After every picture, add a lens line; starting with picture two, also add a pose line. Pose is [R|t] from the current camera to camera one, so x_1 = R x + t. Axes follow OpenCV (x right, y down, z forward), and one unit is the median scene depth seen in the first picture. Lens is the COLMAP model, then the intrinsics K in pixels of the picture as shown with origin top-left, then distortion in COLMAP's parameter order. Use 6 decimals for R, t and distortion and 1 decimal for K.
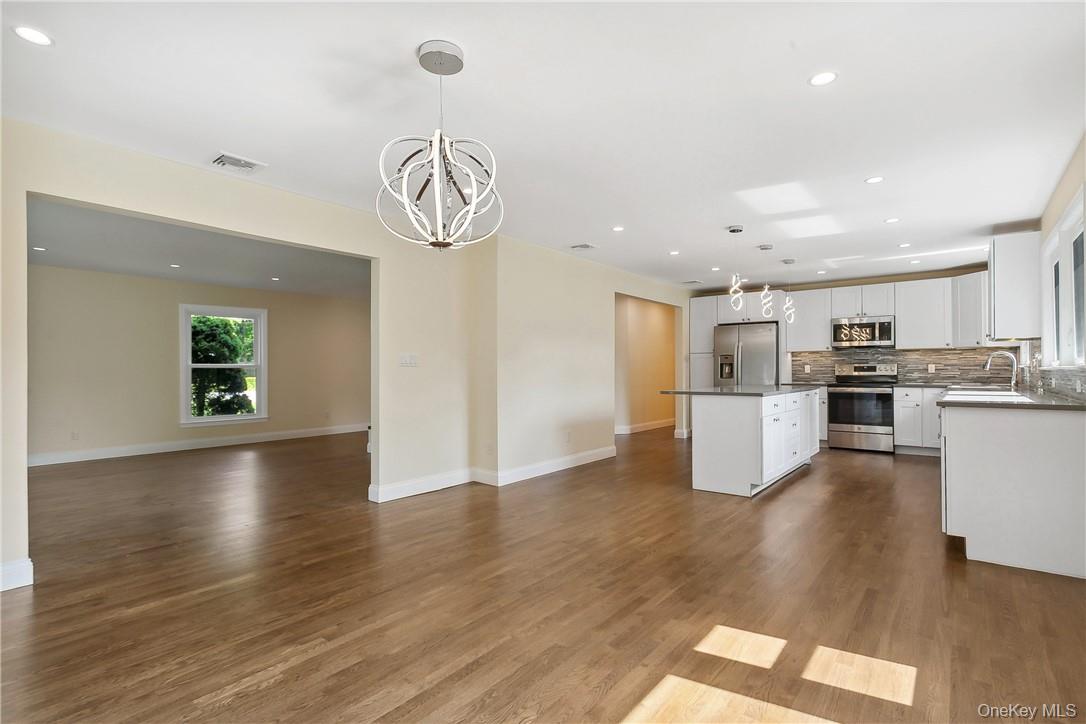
lens RADIAL K [[547.5, 0, 542.6], [0, 547.5, 368.4], [0, 0, 1]] dist [-0.002715, -0.000009]
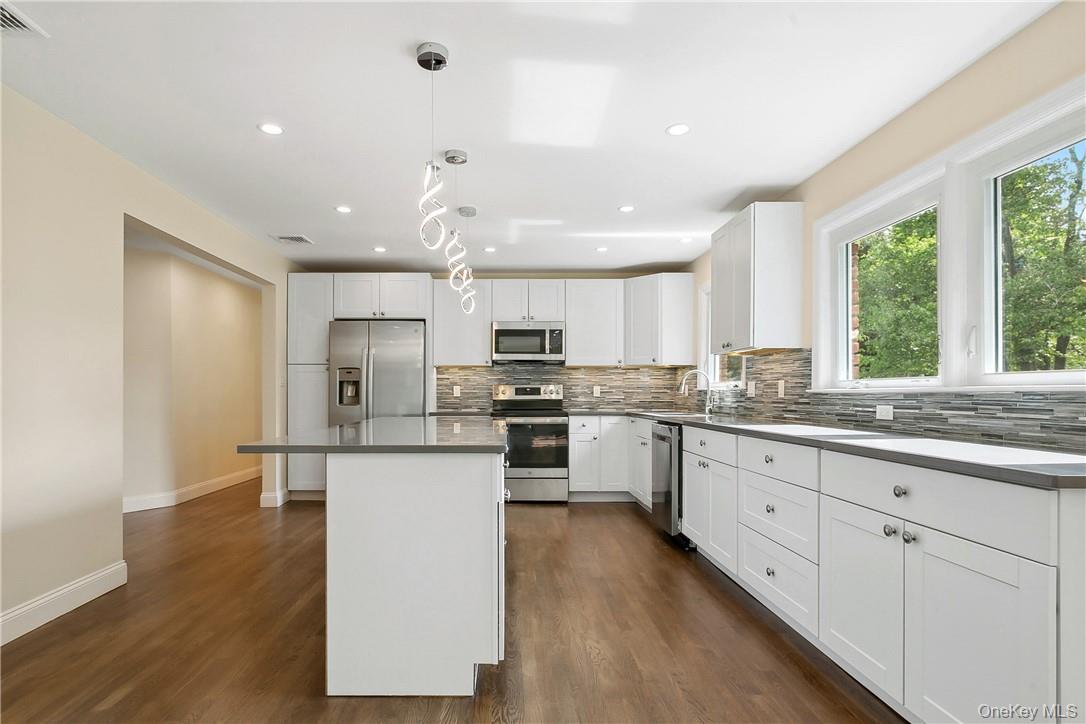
lens RADIAL K [[547.5, 0, 496.3], [0, 547.5, 395.3], [0, 0, 1]] dist [-0.002715, -0.000009]
pose [[0.789219, 0.001159, 0.614111, 0.091942], [-0.006256, 0.999962, 0.006152, 0.002329], [-0.614080, -0.008697, 0.789196, 0.438052]]
